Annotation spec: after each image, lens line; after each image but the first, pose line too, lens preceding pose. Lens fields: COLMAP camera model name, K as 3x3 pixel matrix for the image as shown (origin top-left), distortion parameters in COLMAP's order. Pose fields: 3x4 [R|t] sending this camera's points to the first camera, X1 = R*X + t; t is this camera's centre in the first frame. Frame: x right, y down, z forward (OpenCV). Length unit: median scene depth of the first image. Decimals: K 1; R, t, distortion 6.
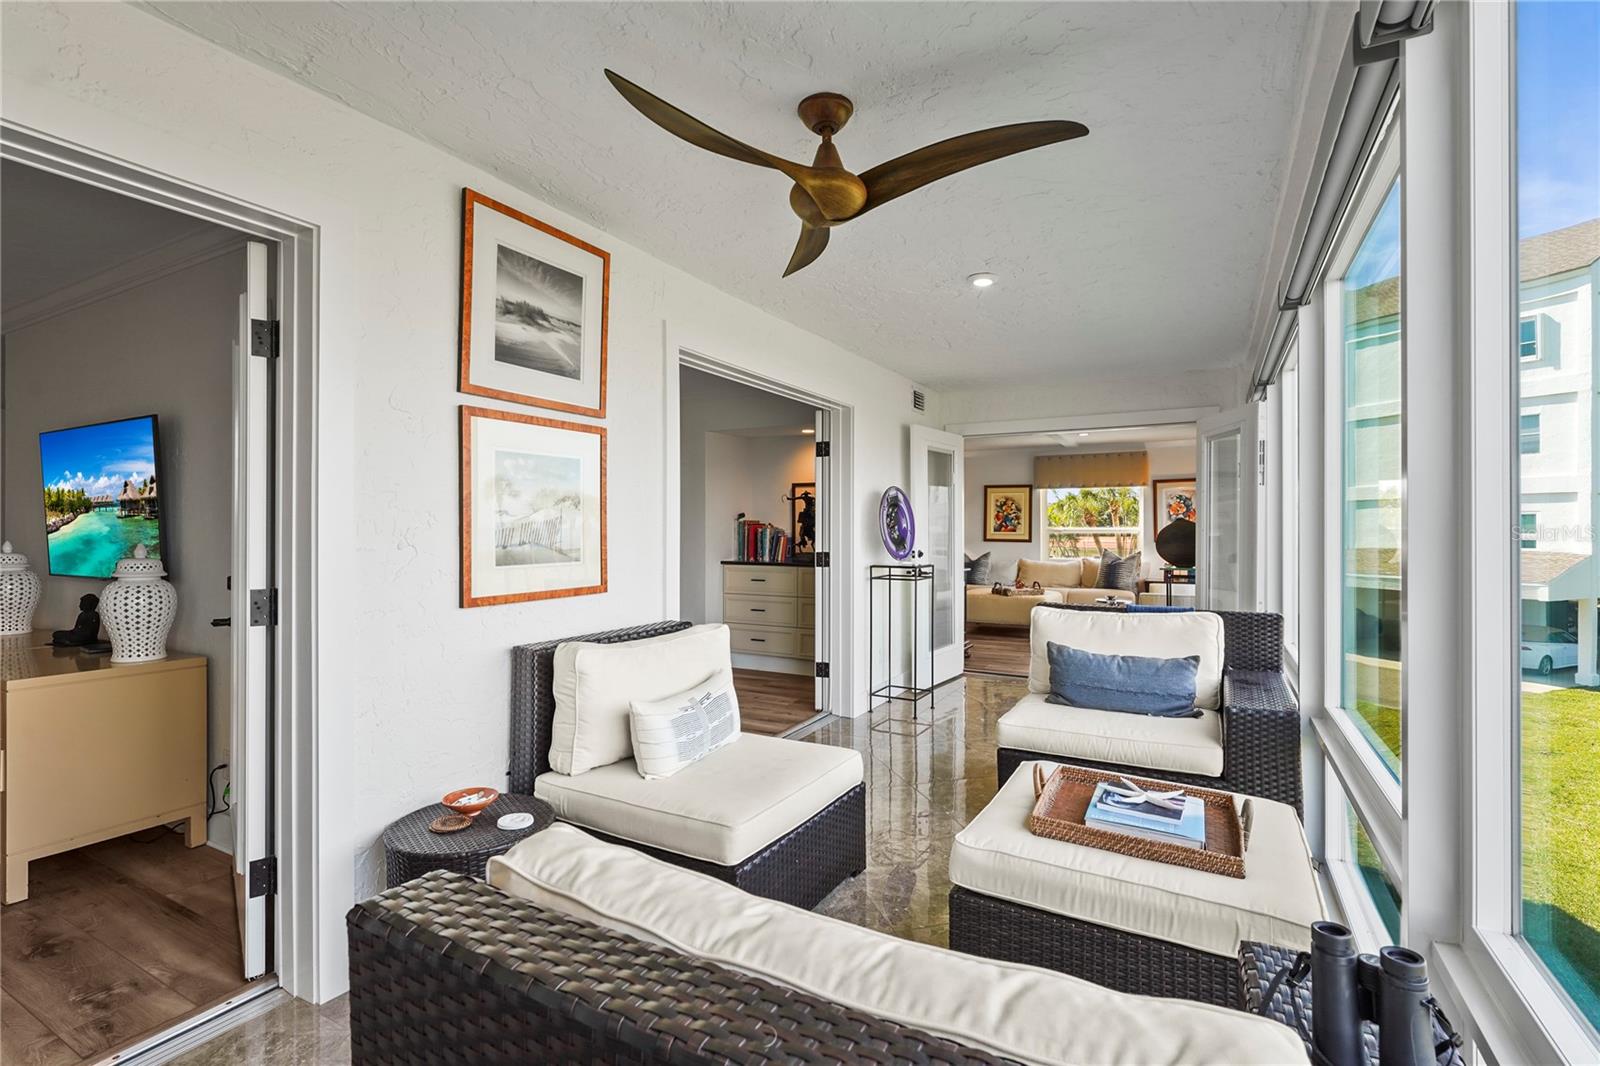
lens RADIAL K [[736.0, 0, 790.9], [0, 736.0, 542.3], [0, 0, 1]] dist [-0.003047, -0.000921]
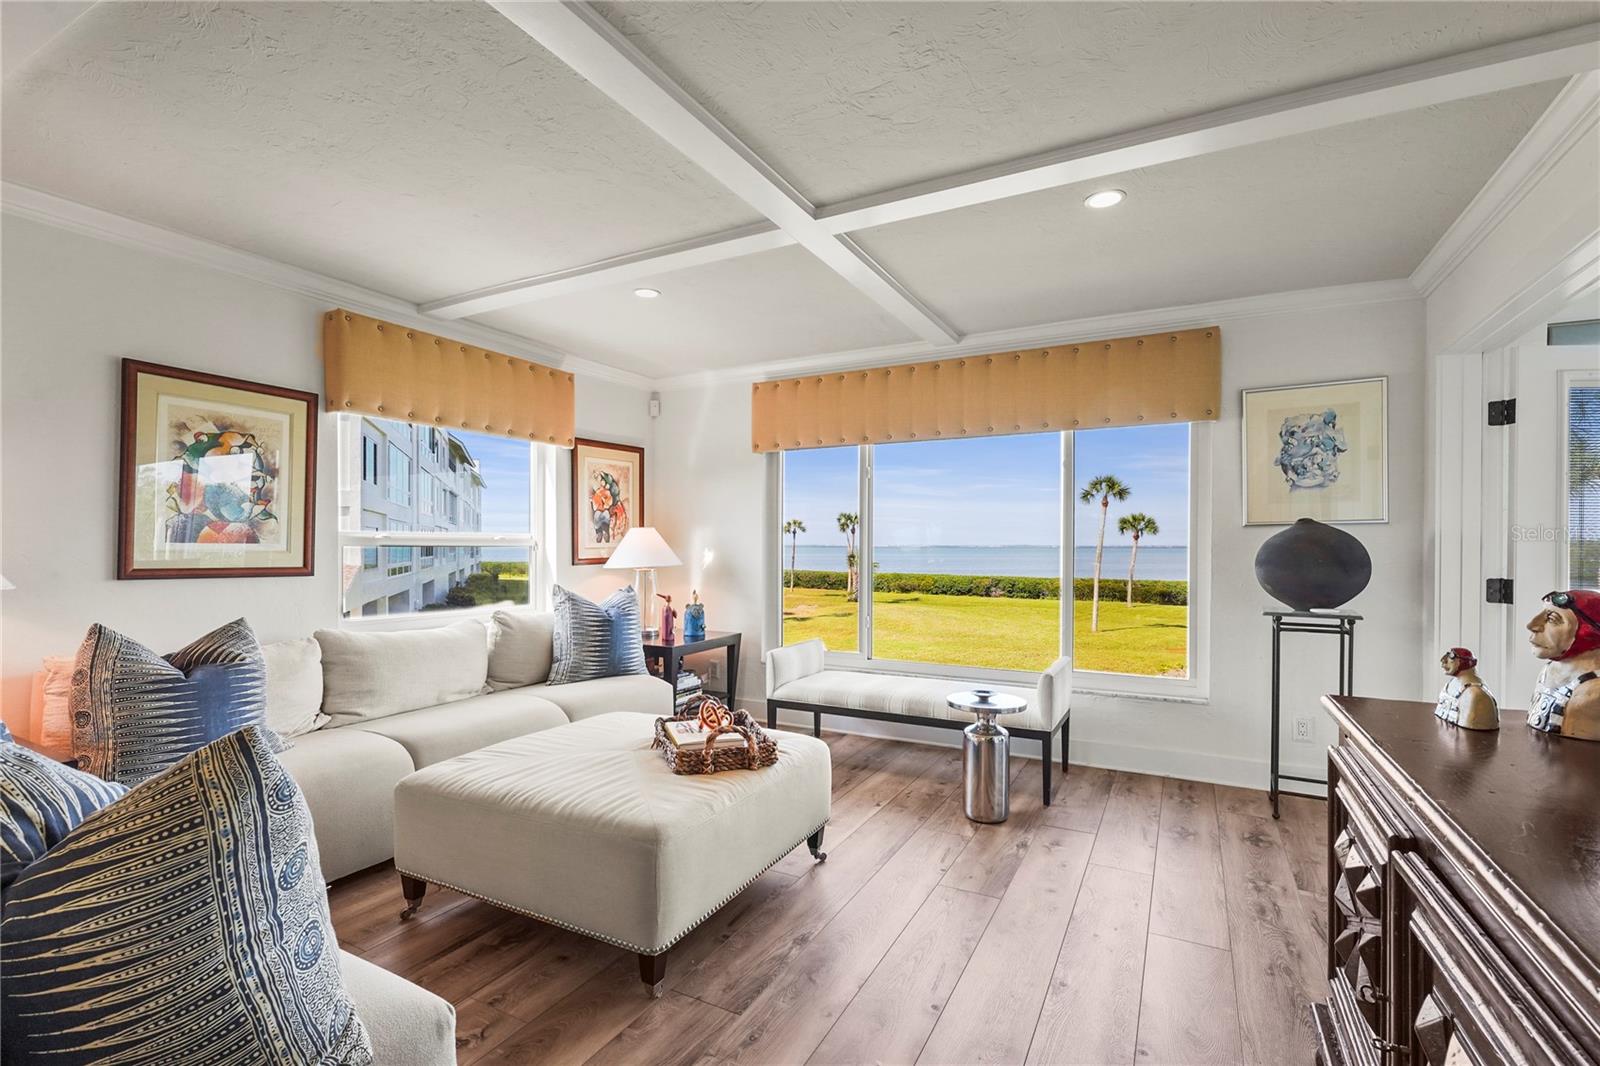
lens RADIAL K [[734.8, 0, 804.4], [0, 734.8, 549.9], [0, 0, 1]] dist [-0.001755, -0.000119]
pose [[-0.033245, -0.004083, 0.999439, -0.010206], [0.012578, 0.999911, 0.004503, -0.011614], [-0.999368, 0.012720, -0.033191, 0.898213]]
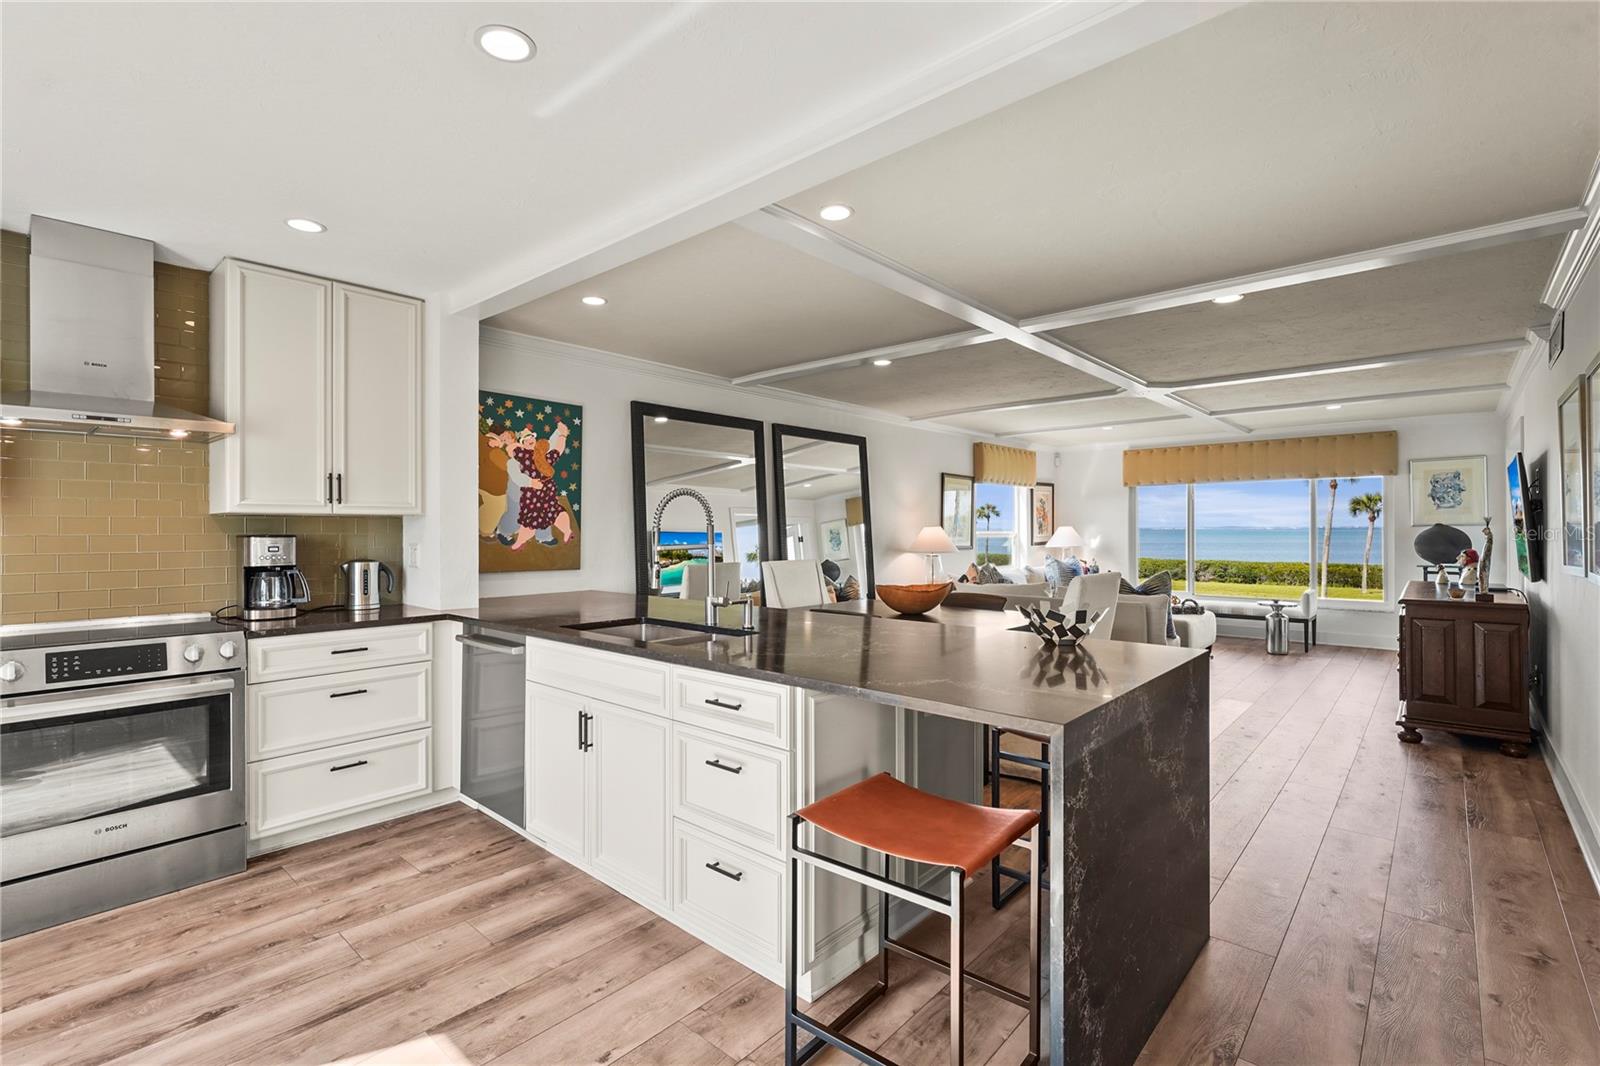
lens RADIAL K [[734.8, 0, 794.6], [0, 734.8, 524.2], [0, 0, 1]] dist [-0.001755, -0.000119]
pose [[0.210231, 0.008167, 0.977618, -0.583449], [0.017940, 0.999765, -0.012210, -0.024394], [-0.977487, 0.020105, 0.210035, 1.156512]]
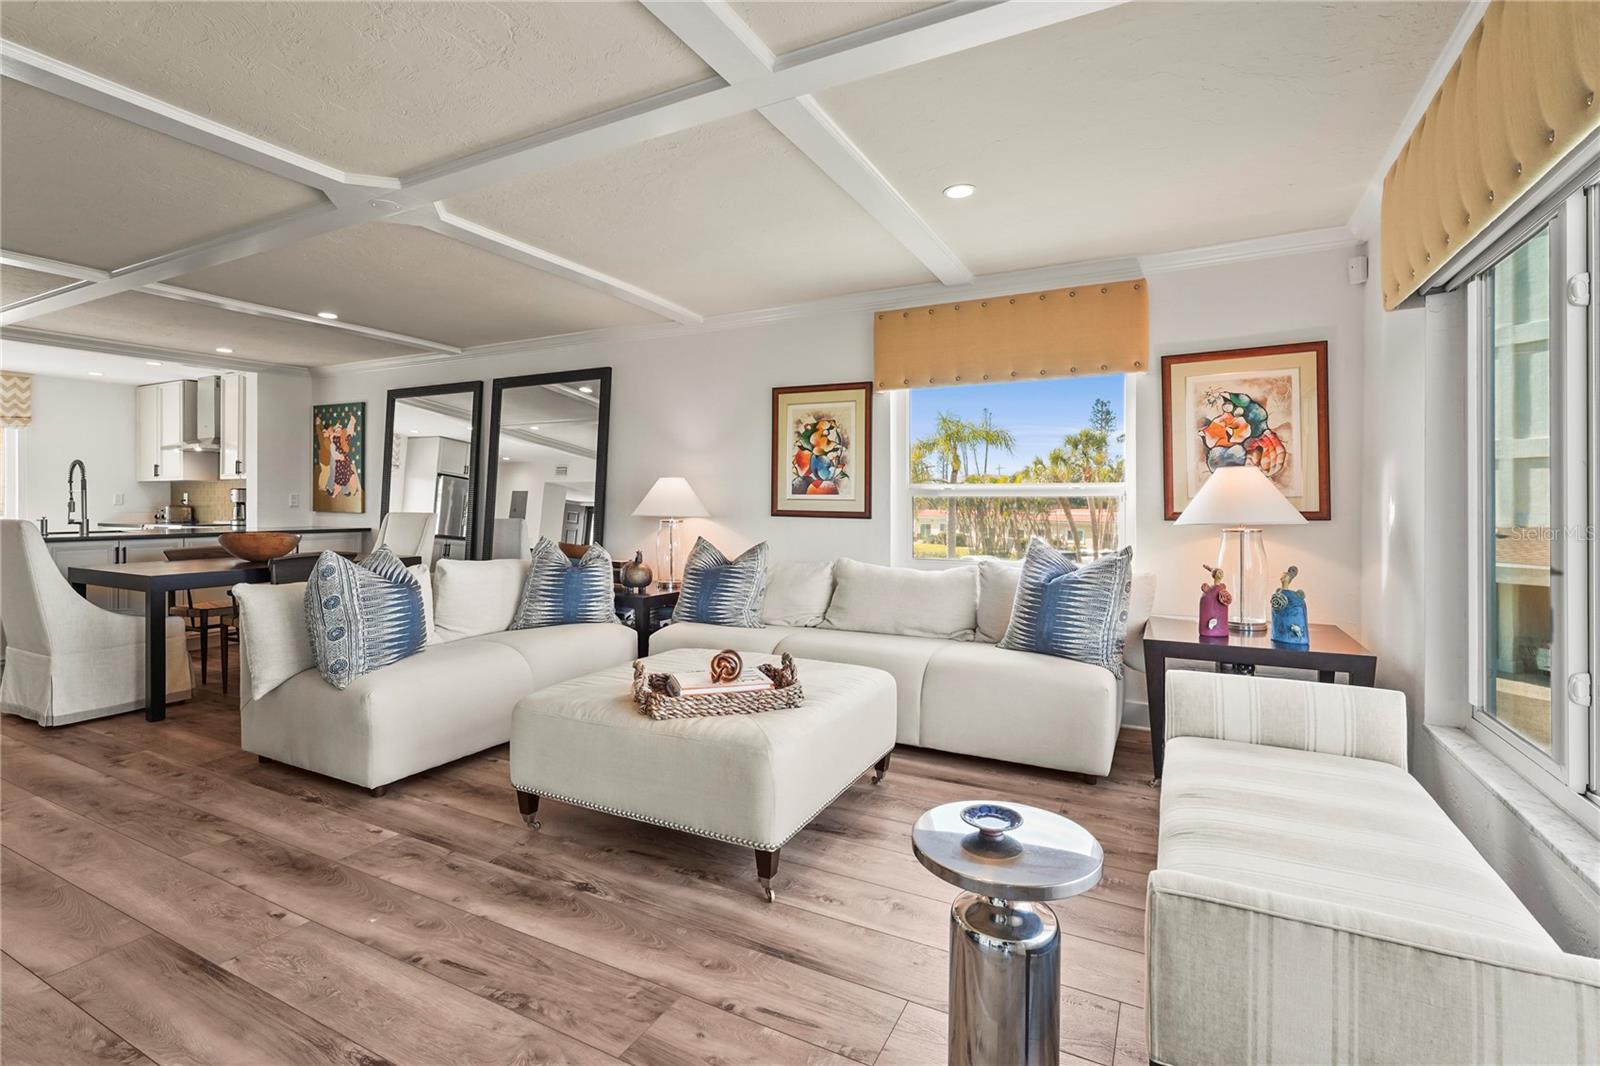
lens RADIAL K [[734.8, 0, 796.3], [0, 734.8, 503.6], [0, 0, 1]] dist [-0.001755, -0.000119]
pose [[0.999343, 0.004339, 0.035971, 0.298088], [-0.003869, 0.999906, -0.013116, -0.003490], [-0.036025, 0.012968, 0.999267, 0.644280]]
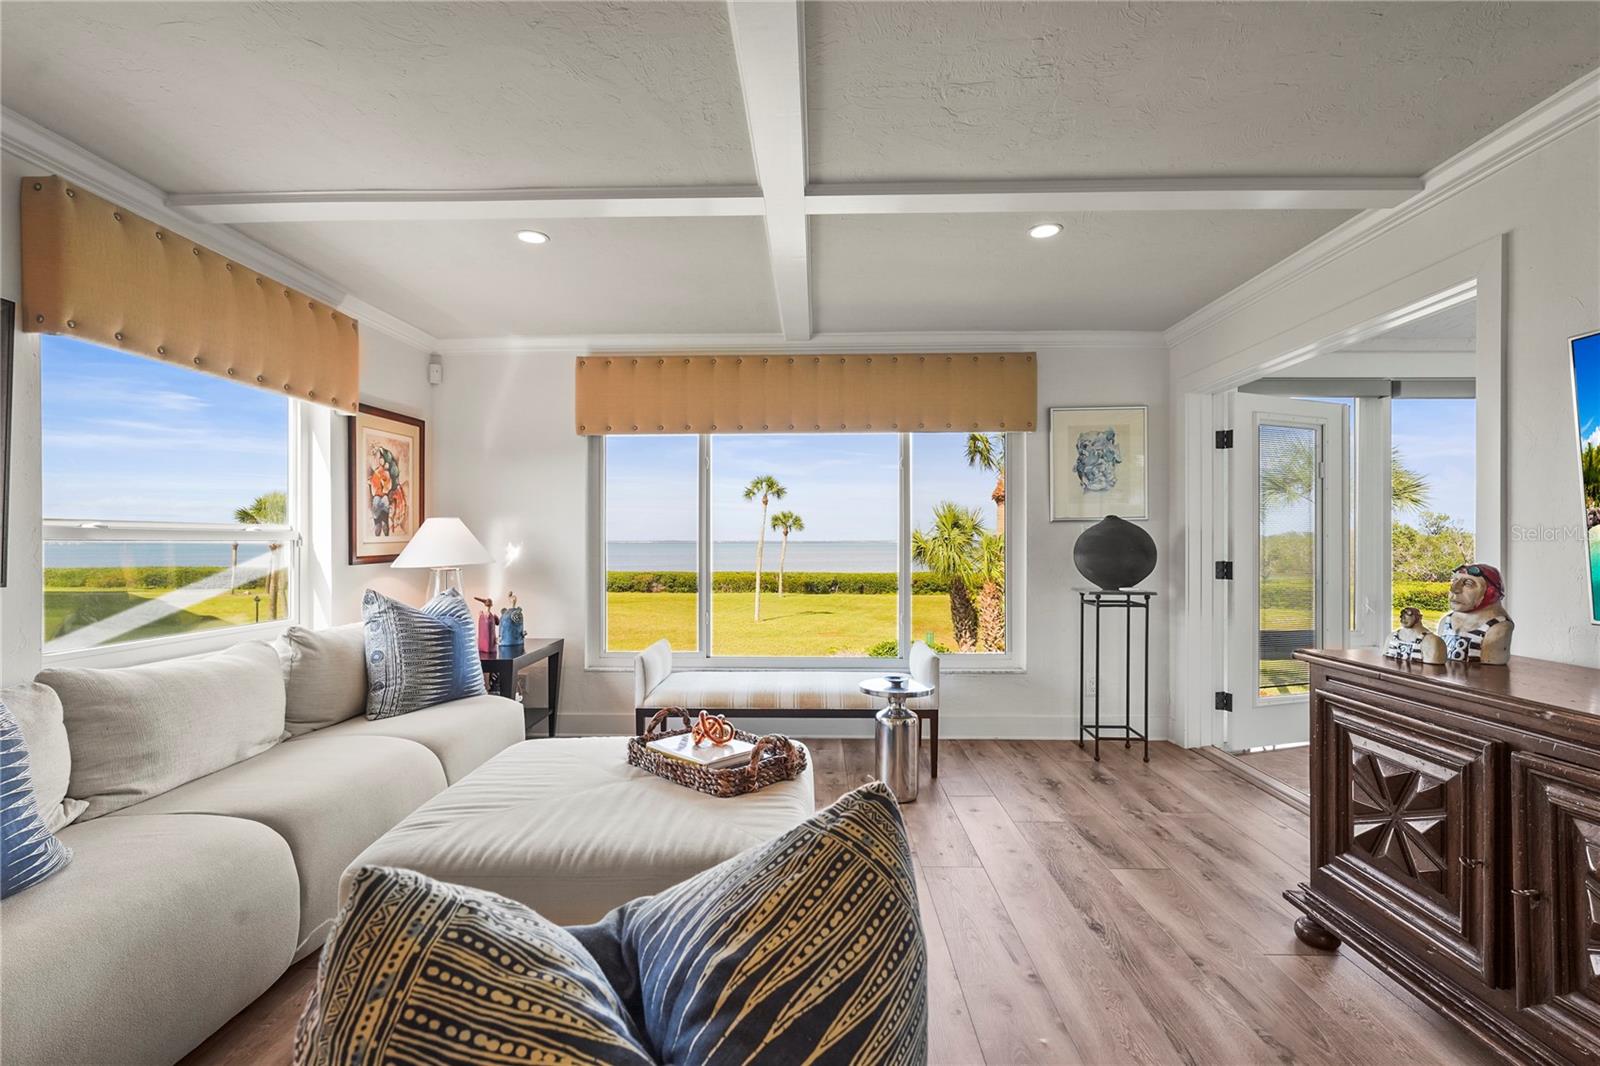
lens RADIAL K [[734.8, 0, 802.5], [0, 734.8, 542.0], [0, 0, 1]] dist [-0.001755, -0.000119]
pose [[-0.478140, 0.002067, 0.878281, 0.038694], [0.015449, 0.999862, 0.006057, -0.011679], [-0.878148, 0.016465, -0.478106, 1.019802]]
